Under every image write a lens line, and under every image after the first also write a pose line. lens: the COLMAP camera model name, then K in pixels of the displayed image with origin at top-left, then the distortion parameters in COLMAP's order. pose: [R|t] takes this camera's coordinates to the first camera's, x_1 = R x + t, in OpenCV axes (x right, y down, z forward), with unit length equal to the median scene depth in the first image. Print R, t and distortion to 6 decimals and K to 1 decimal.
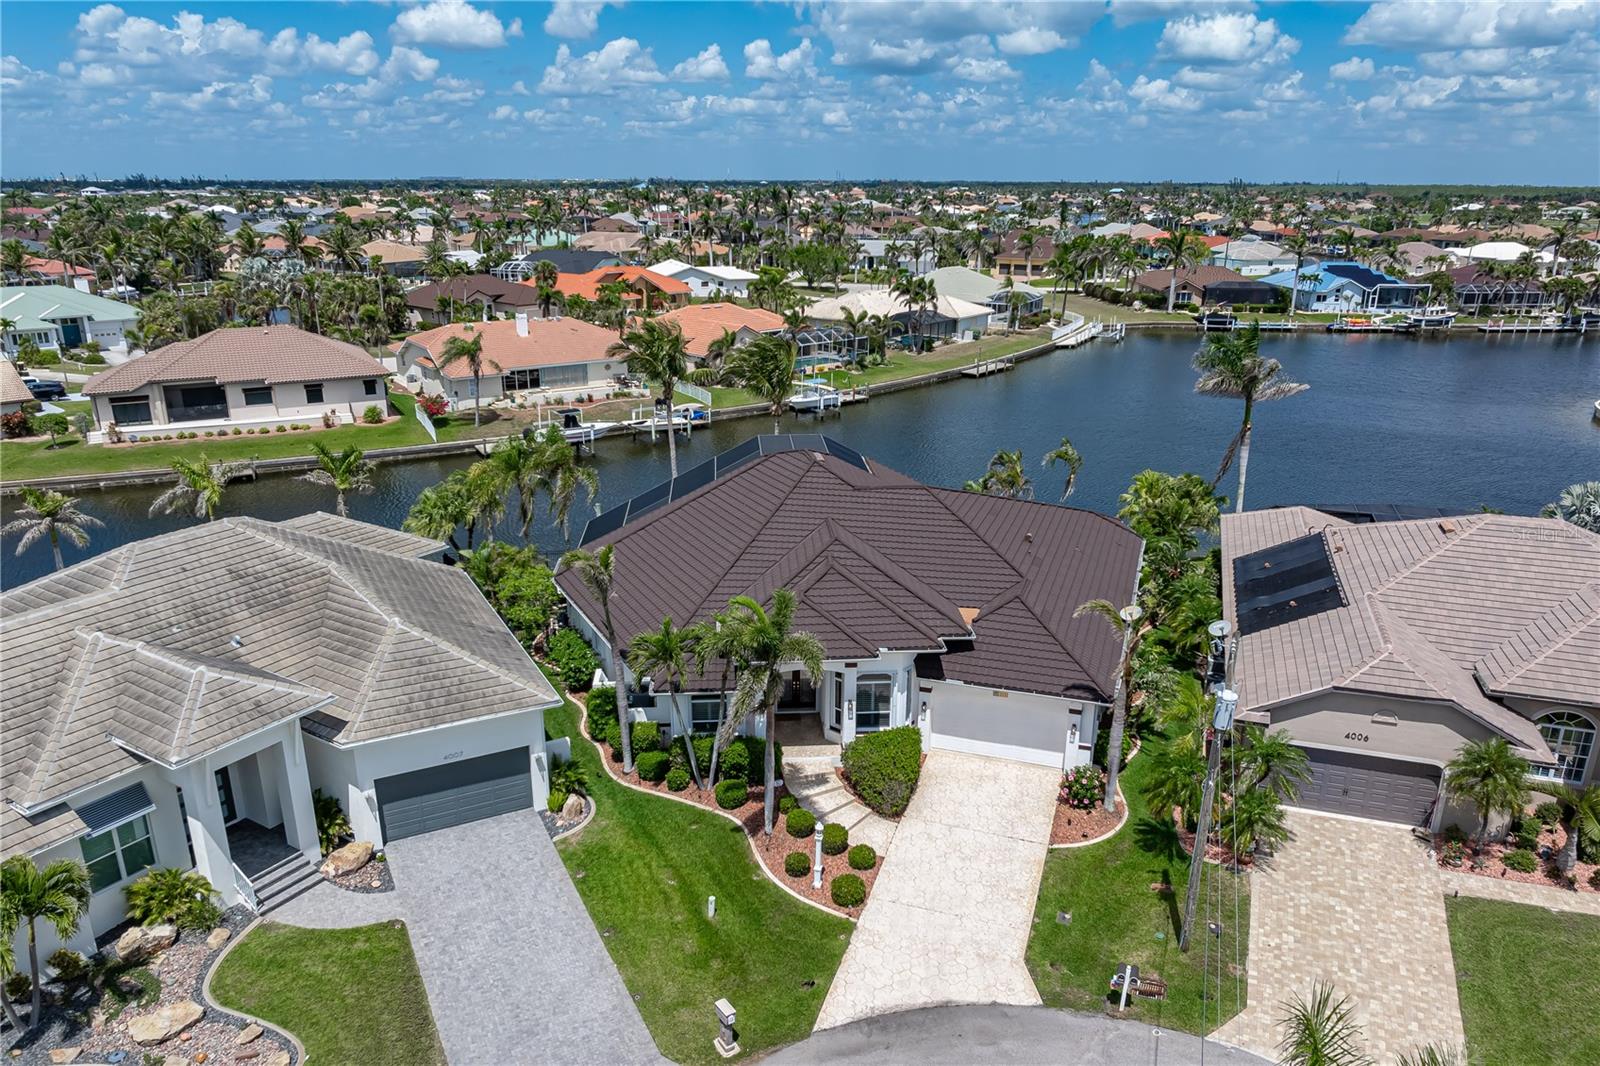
lens RADIAL K [[1124.5, 0, 800.0], [0, 1124.5, 533.0], [0, 0, 1]] dist [-0.026186, 0.001371]
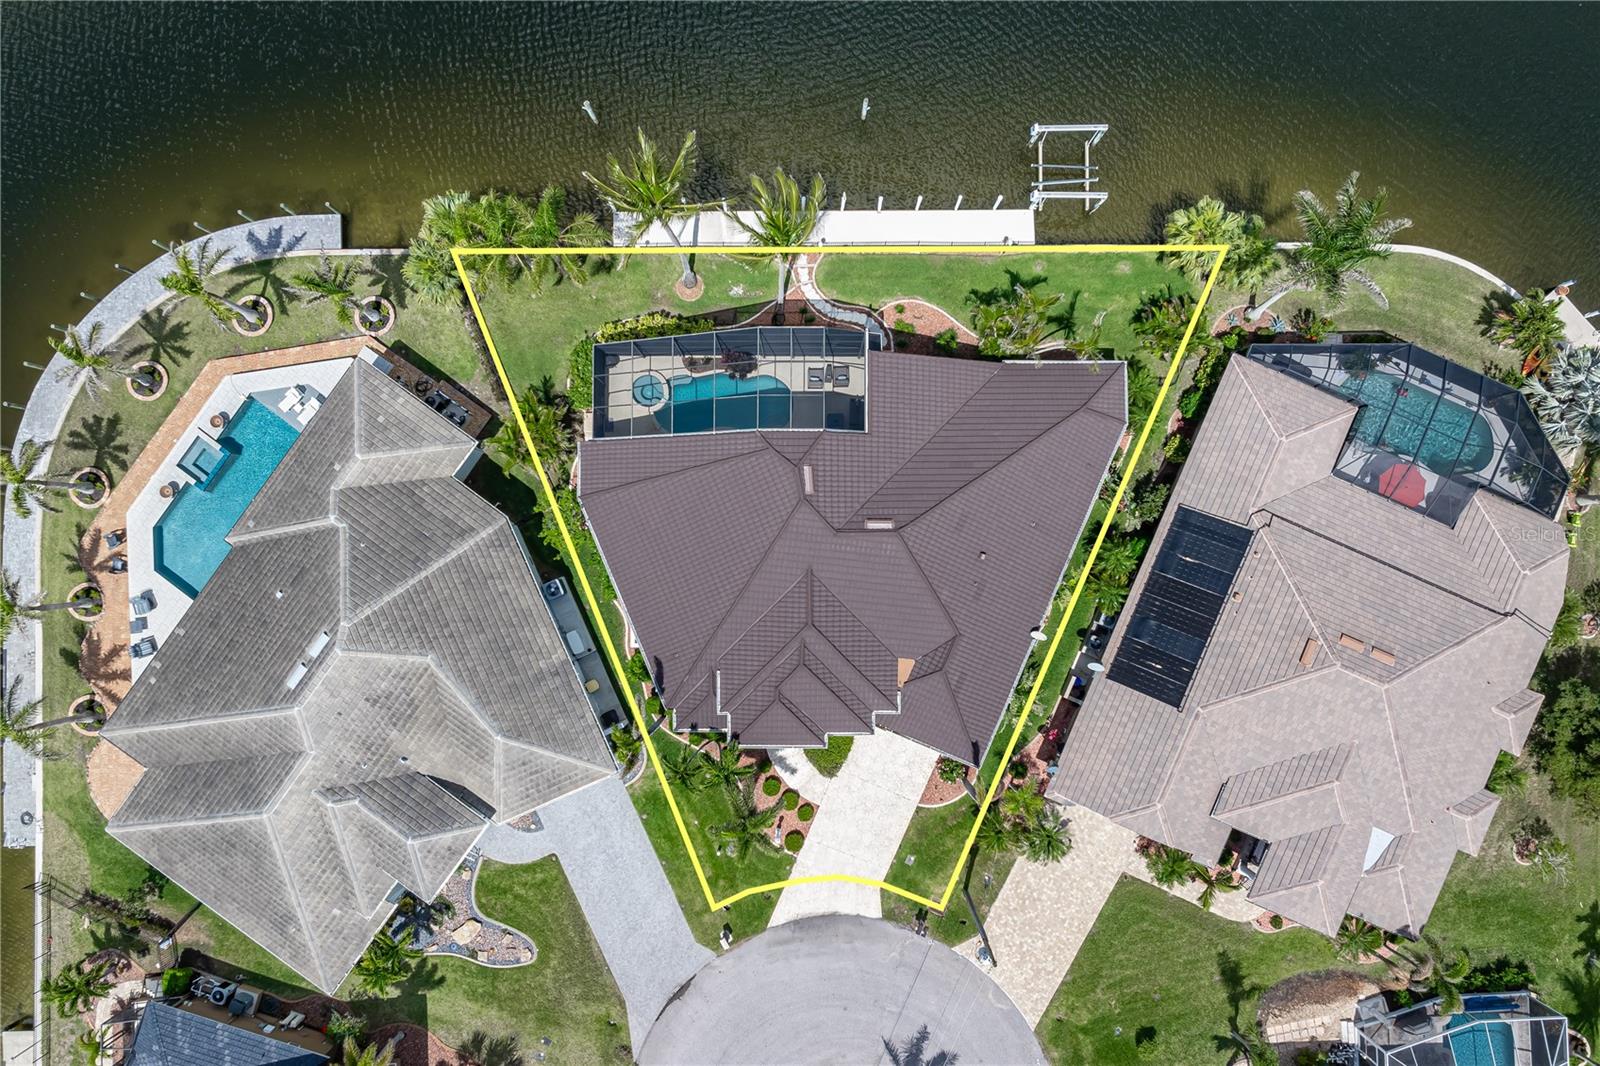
lens RADIAL K [[1124.5, 0, 800.0], [0, 1124.5, 533.0], [0, 0, 1]] dist [-0.026186, 0.001371]
pose [[0.997232, 0.073914, -0.008121, 0.024863], [-0.016222, 0.322837, 0.946316, -1.275022], [0.072567, -0.943564, 0.323142, 0.729393]]
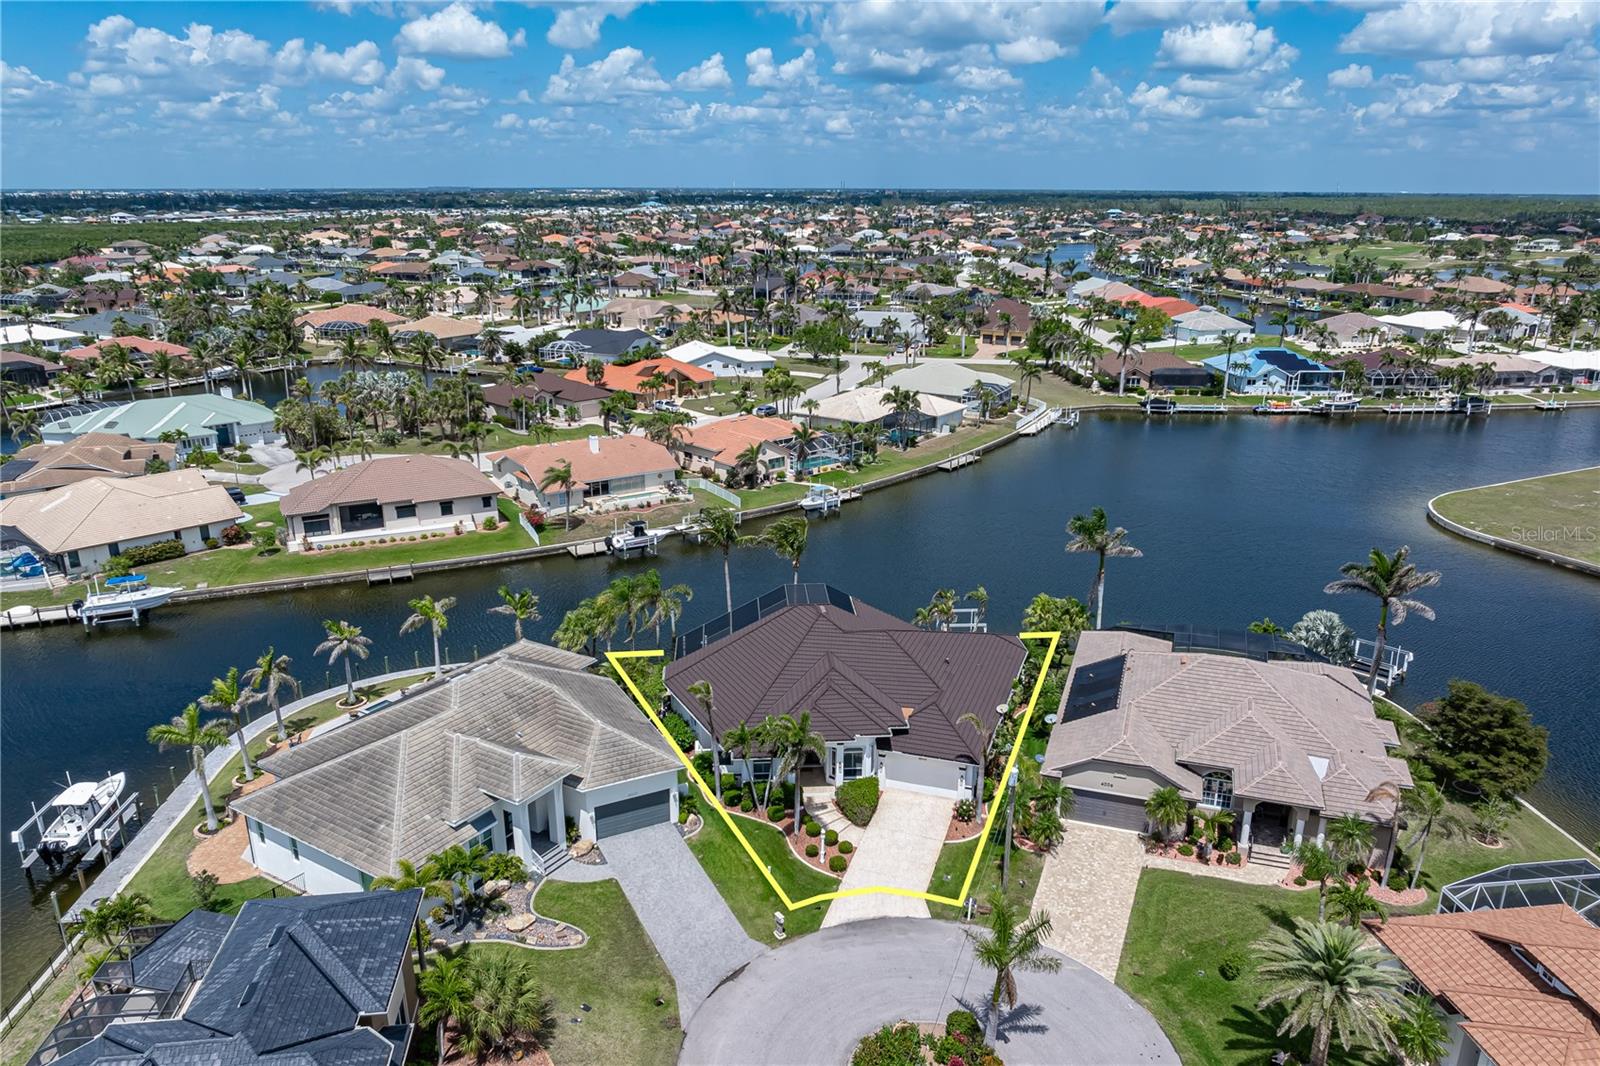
lens RADIAL K [[1124.5, 0, 800.0], [0, 1124.5, 533.0], [0, 0, 1]] dist [-0.026186, 0.001371]
pose [[0.999991, -0.000610, -0.004169, -0.012223], [0.000591, 0.999989, -0.004625, -0.206023], [0.004172, 0.004622, 0.999981, -0.792668]]
